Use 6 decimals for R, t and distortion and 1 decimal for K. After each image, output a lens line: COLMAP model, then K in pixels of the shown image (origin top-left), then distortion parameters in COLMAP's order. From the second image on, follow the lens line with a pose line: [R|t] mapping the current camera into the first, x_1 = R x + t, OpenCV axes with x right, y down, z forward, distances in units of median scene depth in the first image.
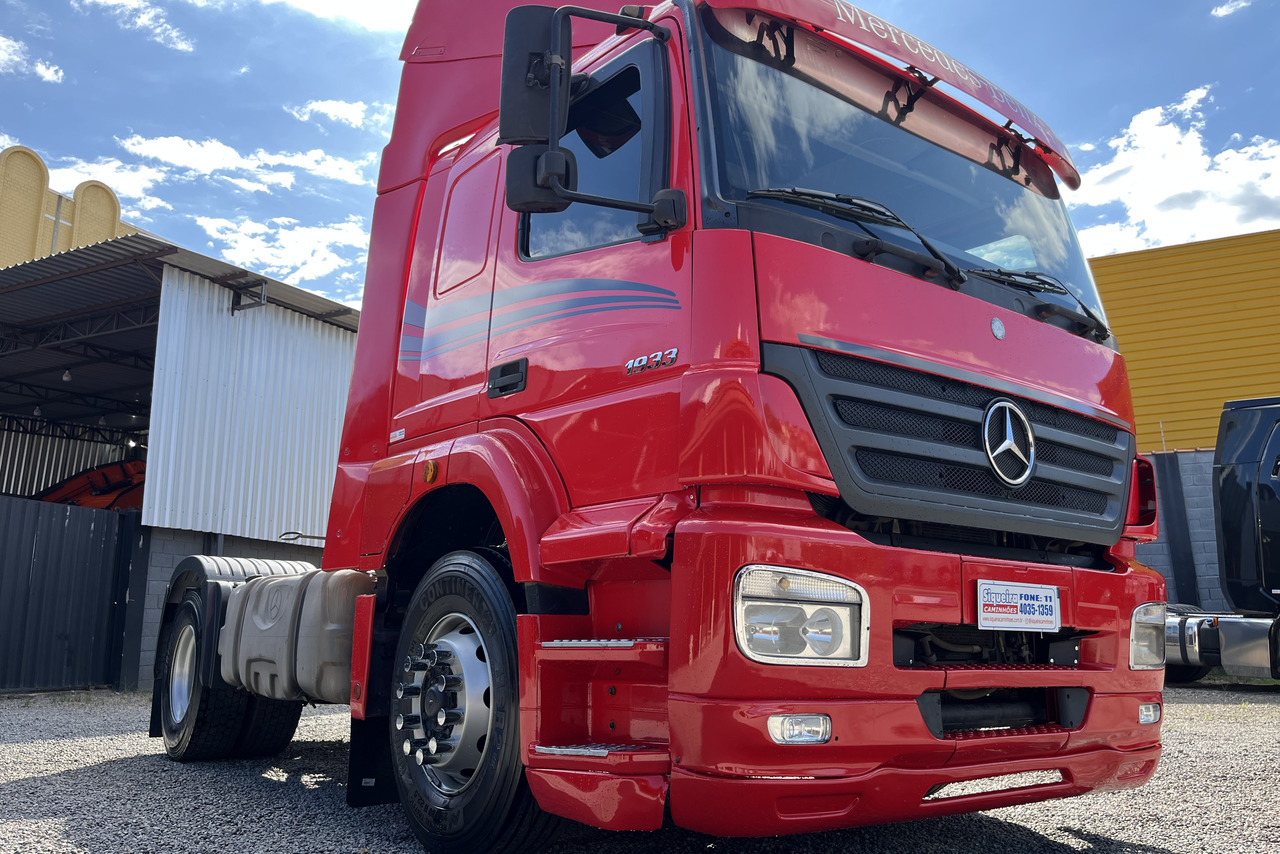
lens RADIAL K [[985.5, 0, 640.0], [0, 985.5, 427.0], [0, 0, 1]] dist [0.025915, 0.000211]
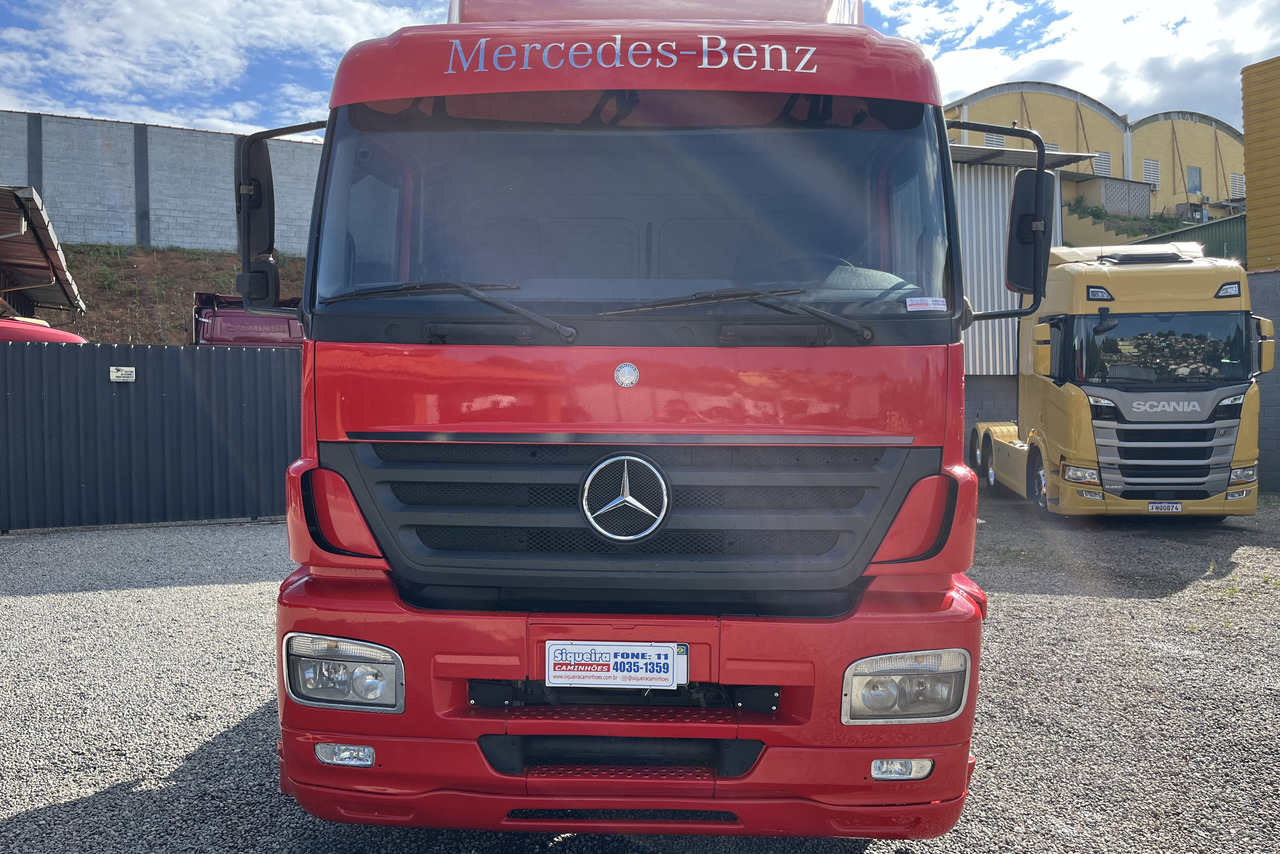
lens RADIAL K [[985.5, 0, 640.0], [0, 985.5, 427.0], [0, 0, 1]] dist [0.025915, 0.000211]
pose [[0.777288, 0.007651, -0.629098, 1.051992], [0.135045, 0.974590, 0.178709, -0.237573], [0.614480, -0.223866, 0.756504, 0.304489]]
